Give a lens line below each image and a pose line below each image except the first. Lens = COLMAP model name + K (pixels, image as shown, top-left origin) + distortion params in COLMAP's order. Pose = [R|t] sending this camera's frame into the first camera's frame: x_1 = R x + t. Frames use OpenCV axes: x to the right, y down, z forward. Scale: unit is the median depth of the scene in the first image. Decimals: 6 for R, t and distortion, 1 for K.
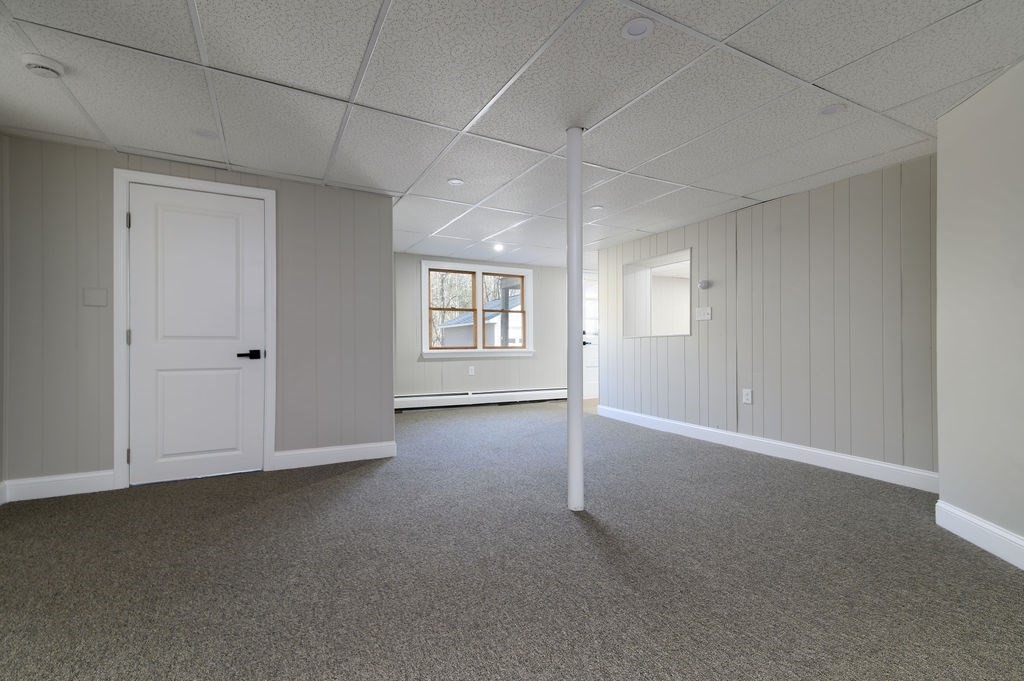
lens RADIAL K [[464.8, 0, 510.2], [0, 464.8, 347.0], [0, 0, 1]] dist [0.020238, -0.001459]
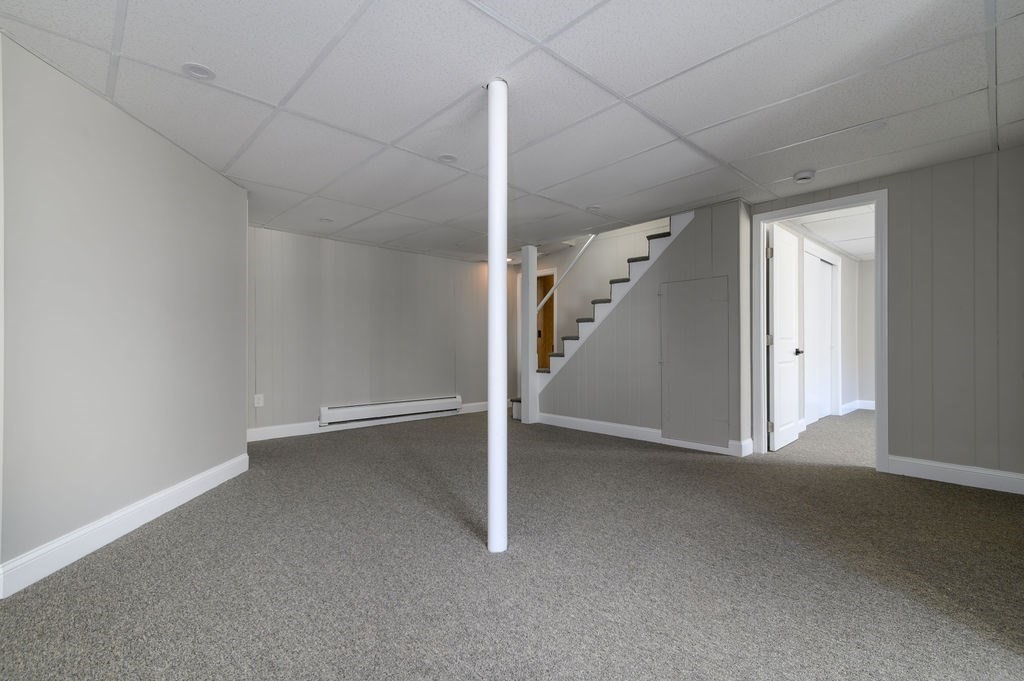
lens RADIAL K [[464.8, 0, 511.3], [0, 464.8, 341.8], [0, 0, 1]] dist [0.020238, -0.001459]
pose [[-0.965661, -0.000821, -0.259804, 0.377229], [0.001560, 0.999959, -0.008959, -0.007012], [0.259801, -0.009057, -0.965620, 2.059380]]
